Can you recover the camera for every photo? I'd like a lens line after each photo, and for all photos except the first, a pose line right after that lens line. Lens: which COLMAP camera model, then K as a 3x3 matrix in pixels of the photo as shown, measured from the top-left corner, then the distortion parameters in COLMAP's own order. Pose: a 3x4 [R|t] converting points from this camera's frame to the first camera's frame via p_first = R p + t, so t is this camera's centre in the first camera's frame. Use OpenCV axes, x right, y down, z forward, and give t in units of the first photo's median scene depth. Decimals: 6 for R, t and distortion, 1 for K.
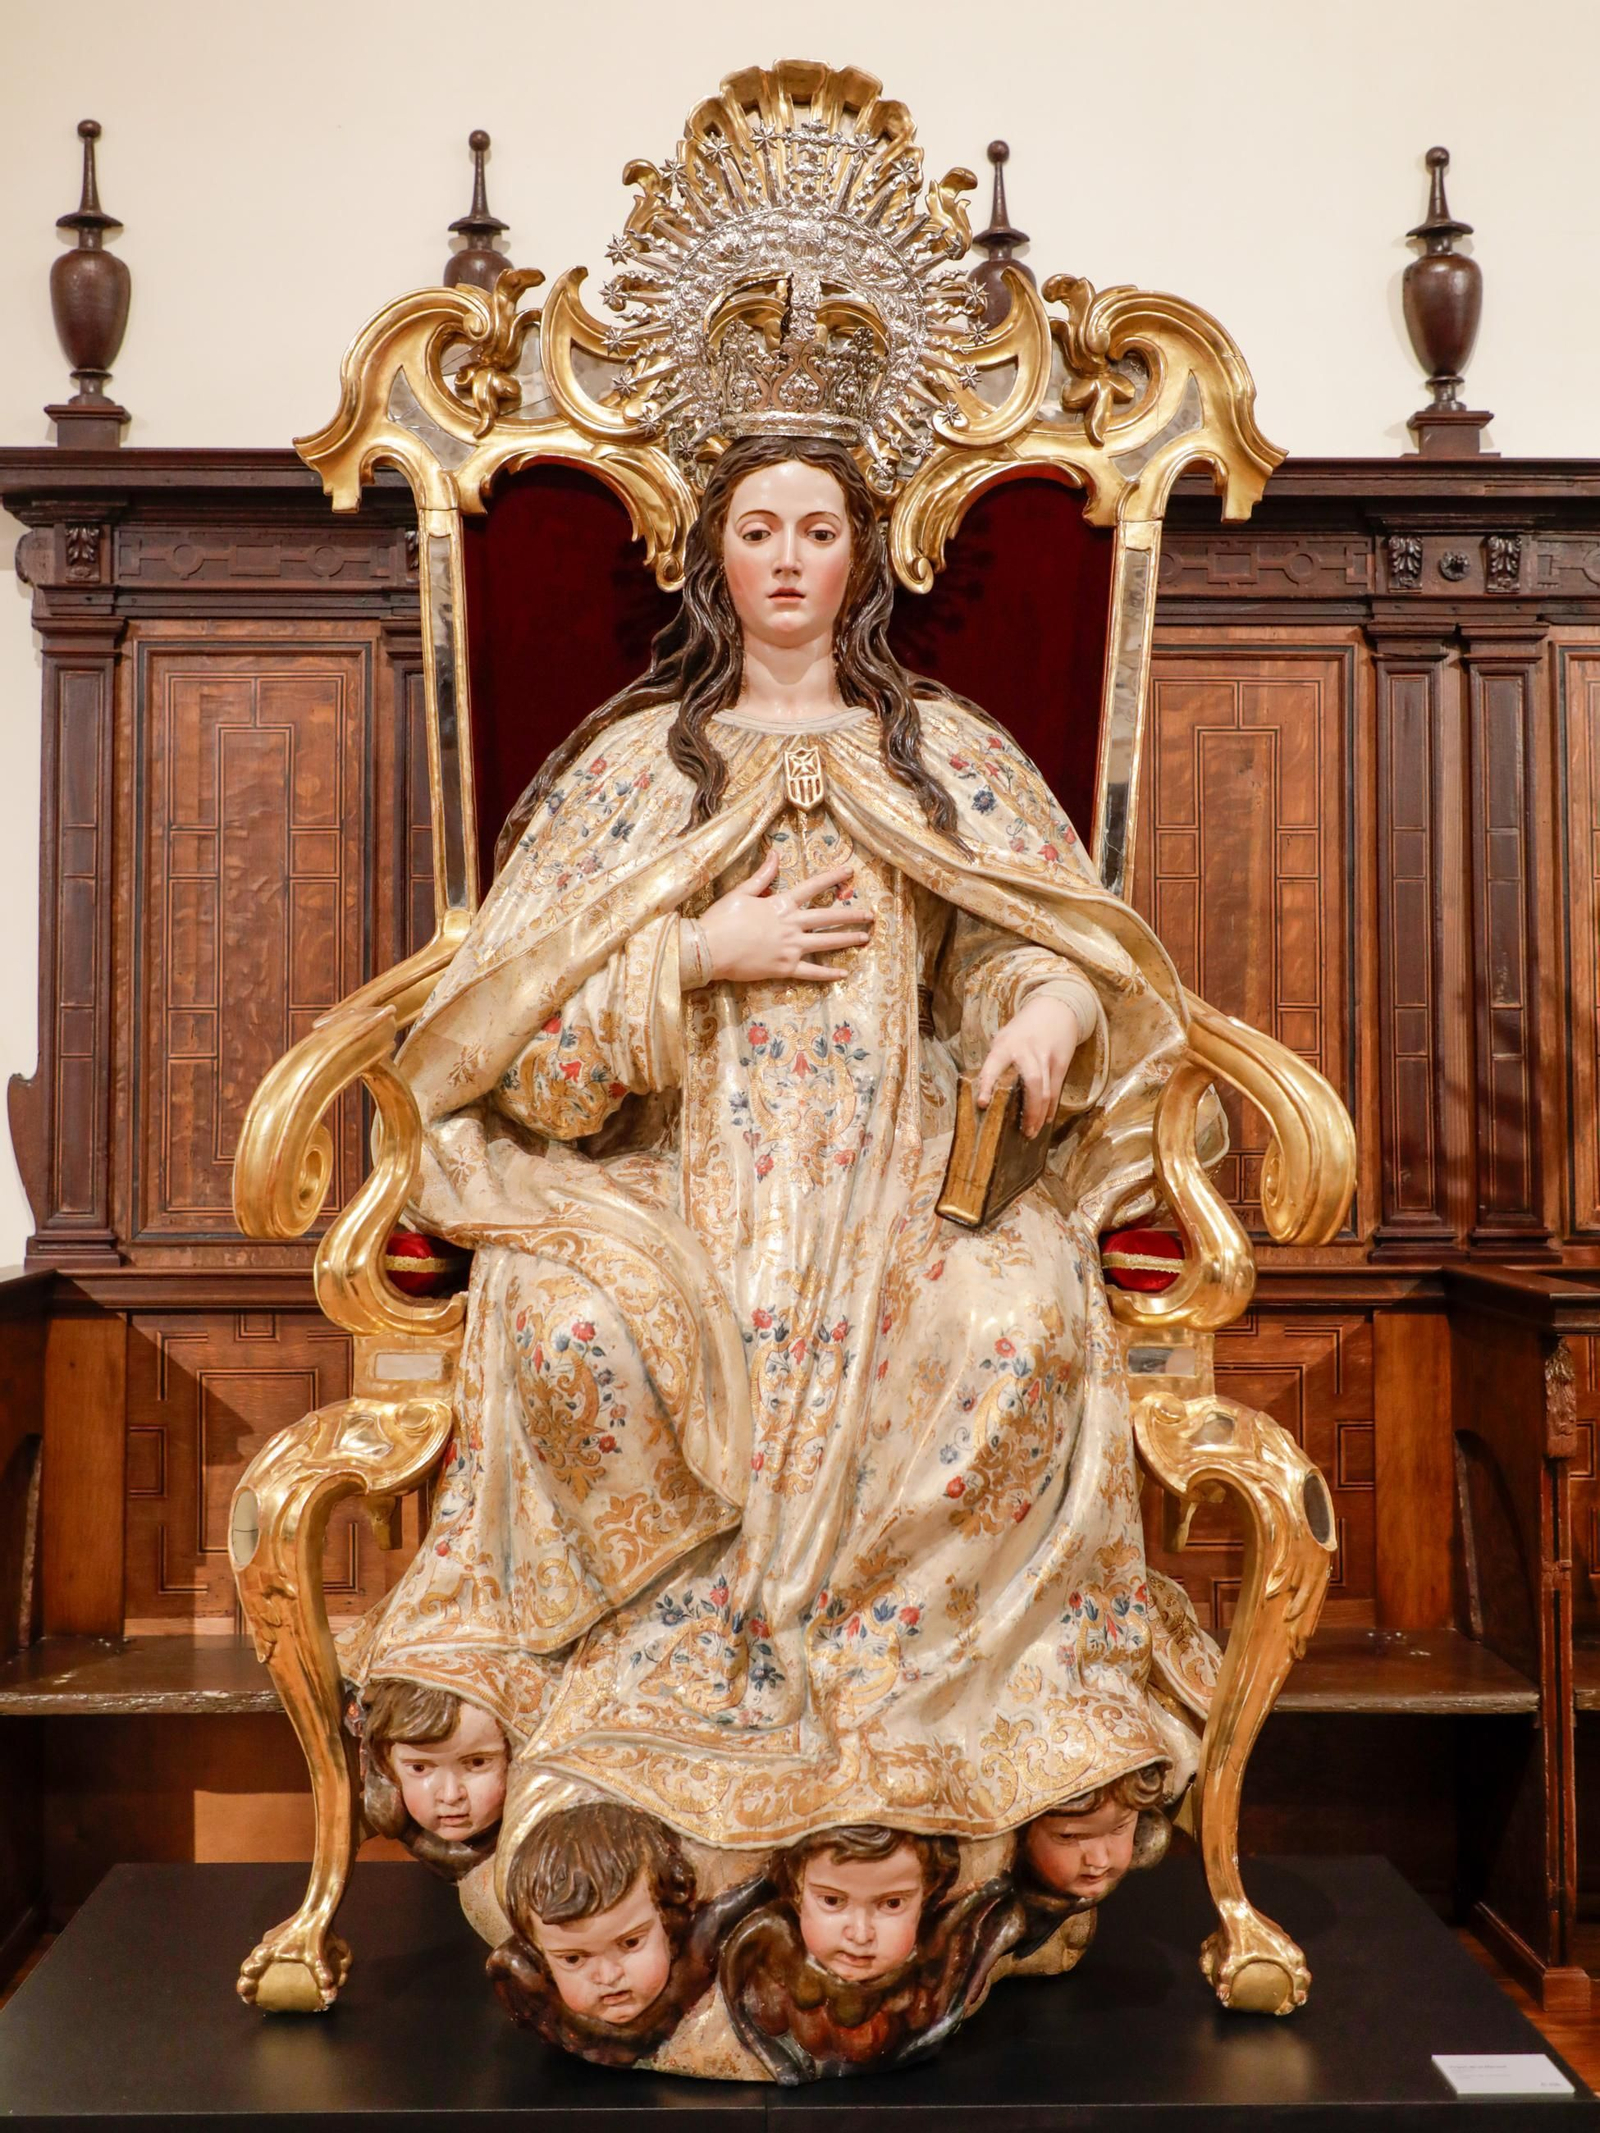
lens RADIAL K [[2564.5, 0, 807.5], [0, 2564.5, 1006.7], [0, 0, 1]] dist [0.012367, 0.000000]
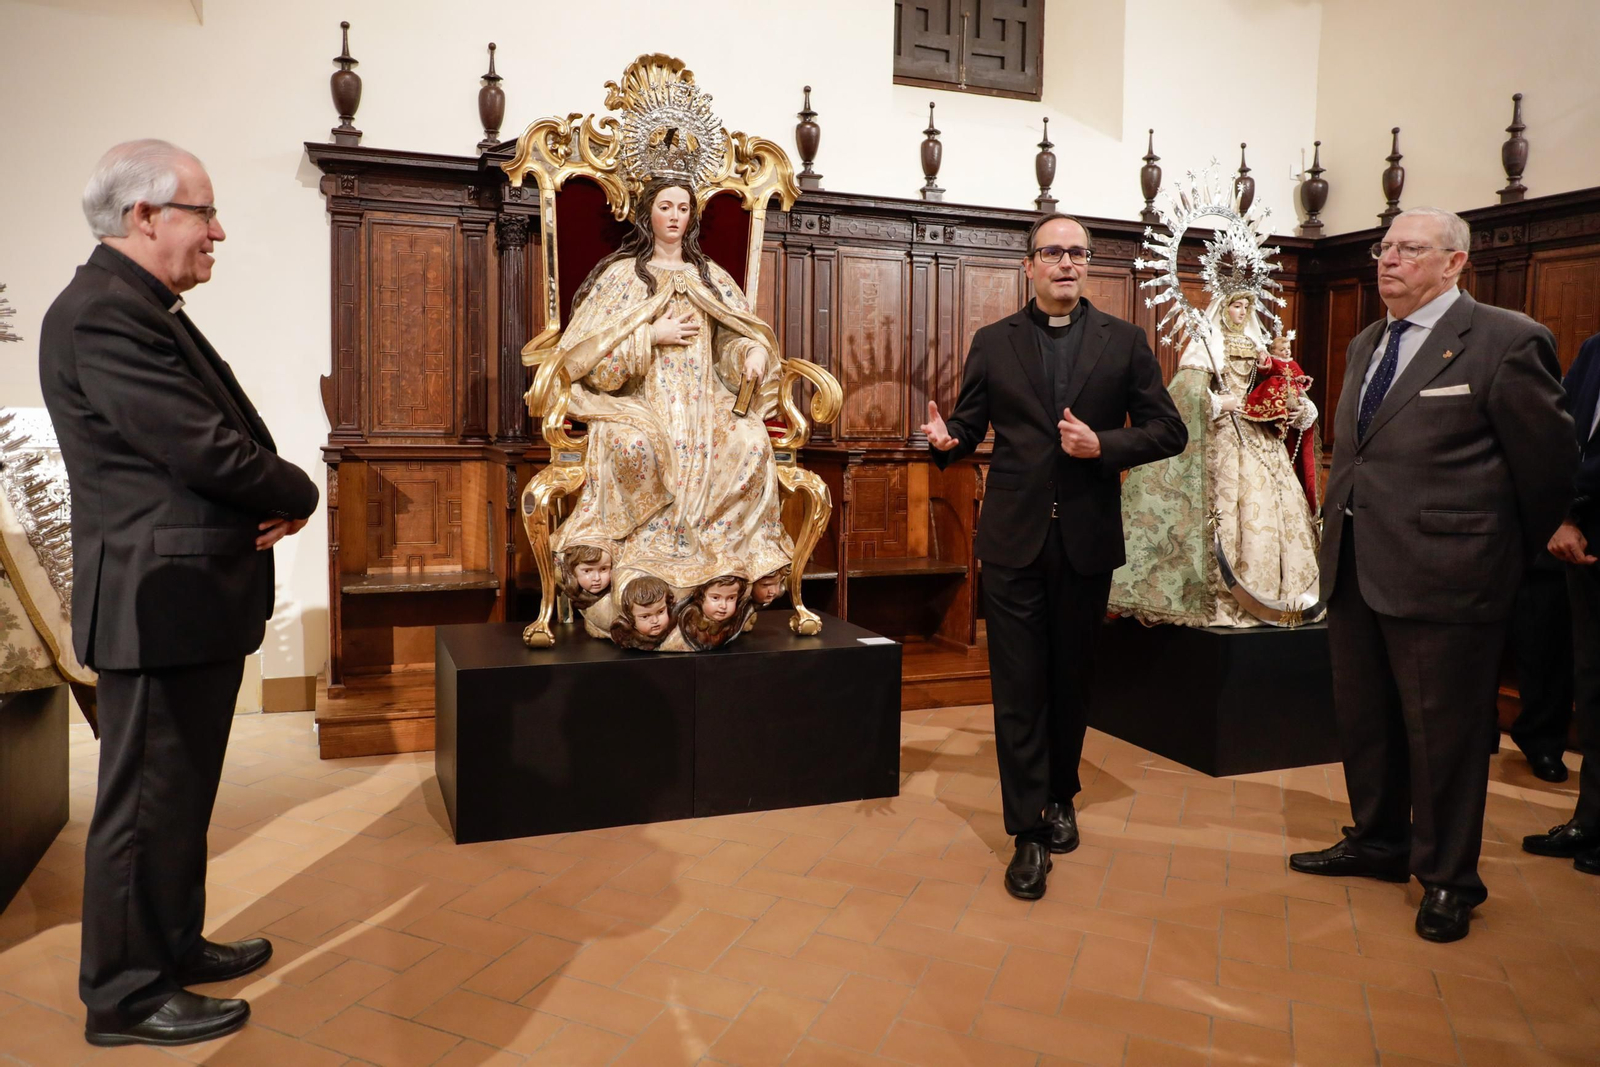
lens RADIAL K [[1089.3, 0, 742.4], [0, 1089.3, 469.7], [0, 0, 1]] dist [-0.006921, 0.002035]
pose [[0.949584, 0.000452, 0.313513, -0.360848], [-0.025248, 0.996861, 0.075035, 0.042568], [-0.312495, -0.079167, 0.946615, -0.373917]]
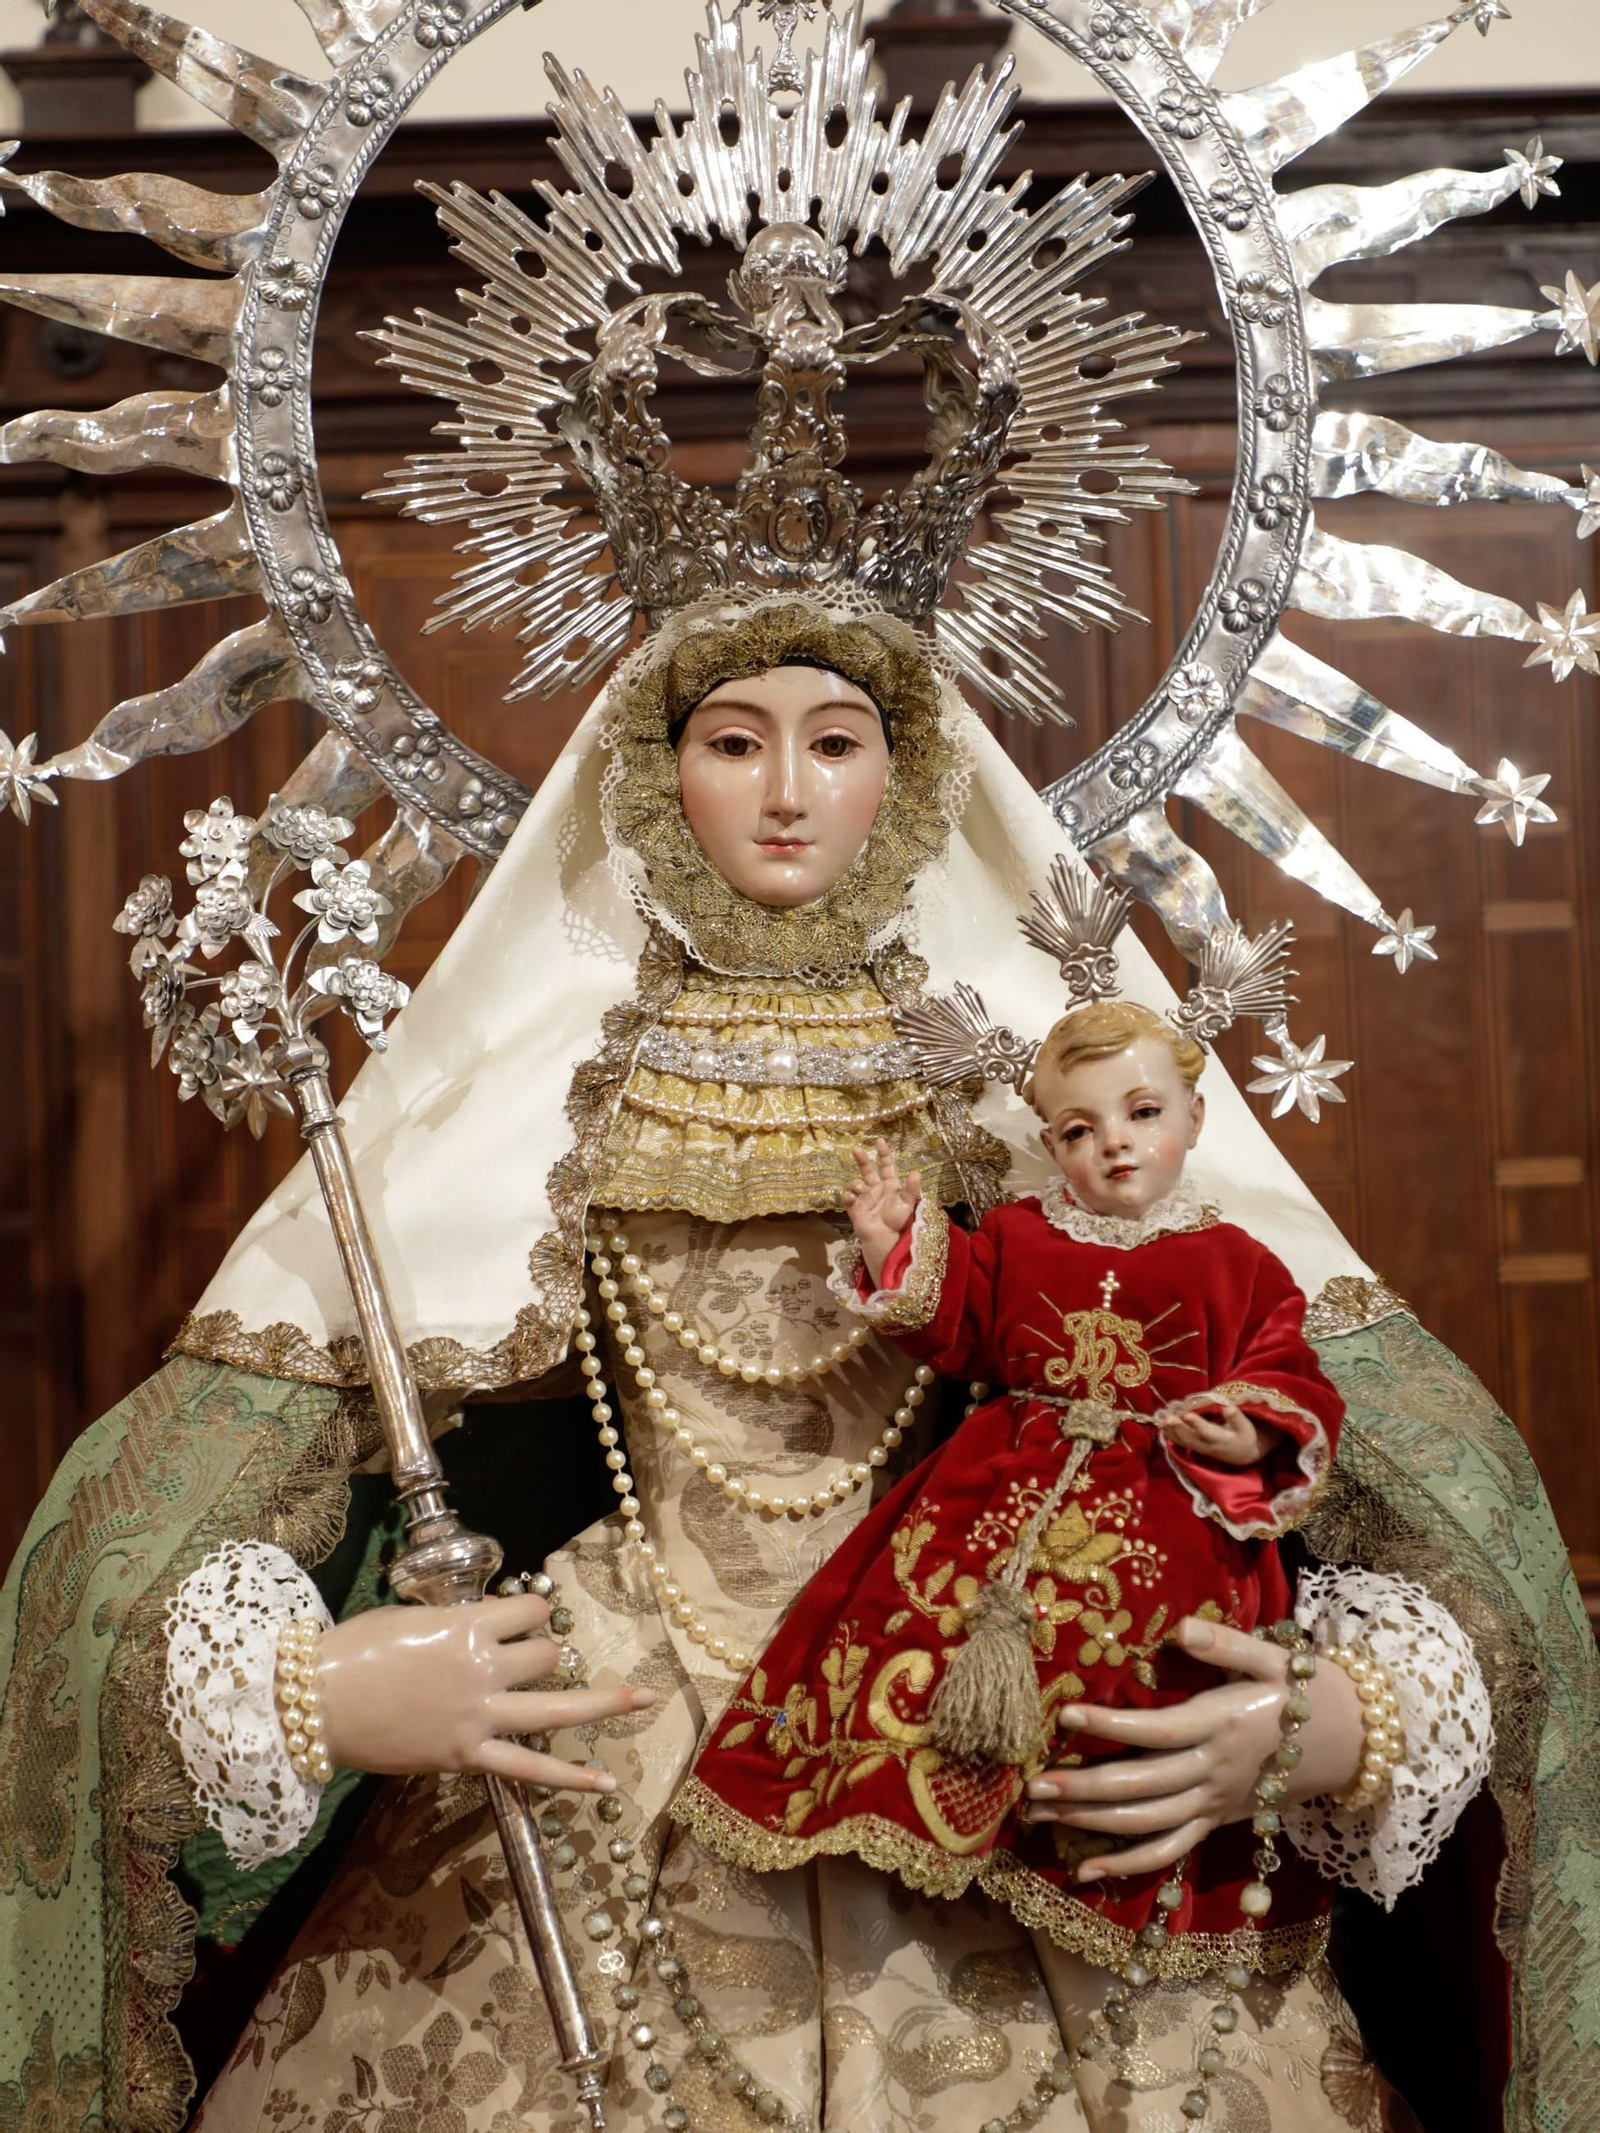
lens RADIAL K [[4029.1, 0, 795.9], [0, 4029.1, 1063.5], [0, 0, 1]] dist [-0.047101, 0.000000]
pose [[0.999287, -0.036119, -0.011007, 0.851573], [0.036224, 0.999298, 0.009566, -0.050182], [0.010653, -0.009958, 0.999894, 0.296835]]
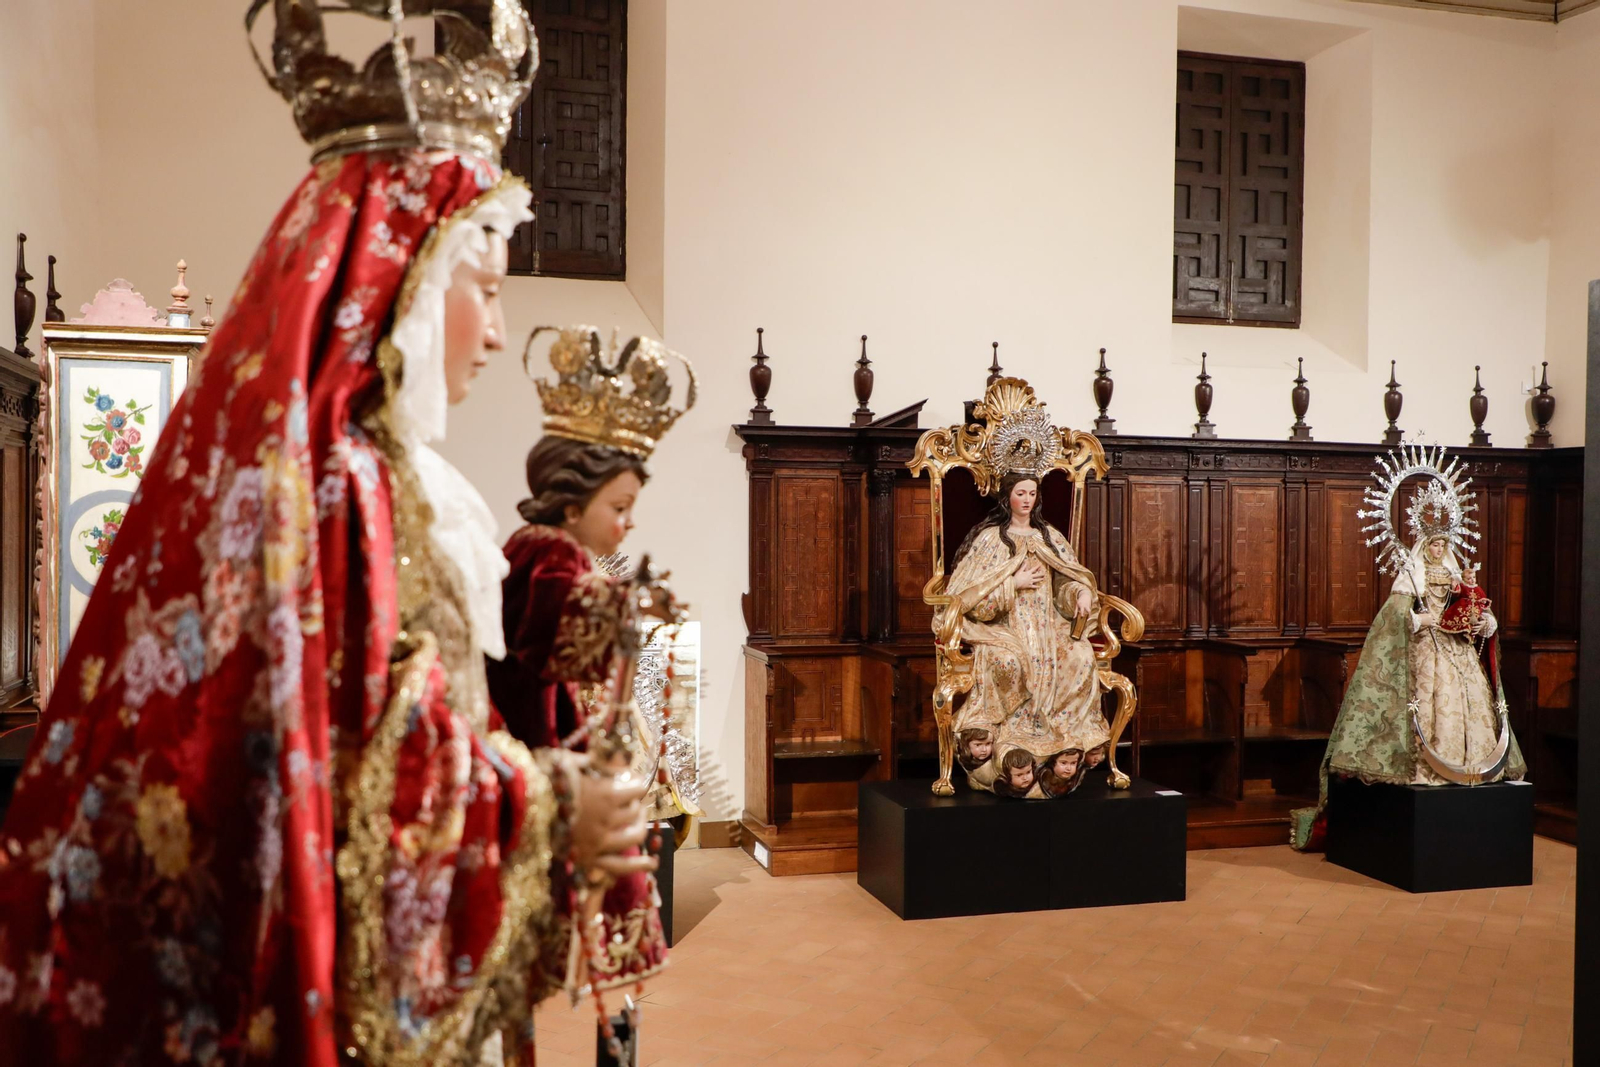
lens RADIAL K [[1473.0, 0, 886.3], [0, 1473.0, 548.2], [0, 0, 1]] dist [0.014548, 0.000000]
pose [[0.961338, 0.004073, 0.275342, -1.013236], [-0.019657, 0.998355, 0.053862, -0.226418], [-0.274670, -0.057192, 0.959836, -1.568591]]
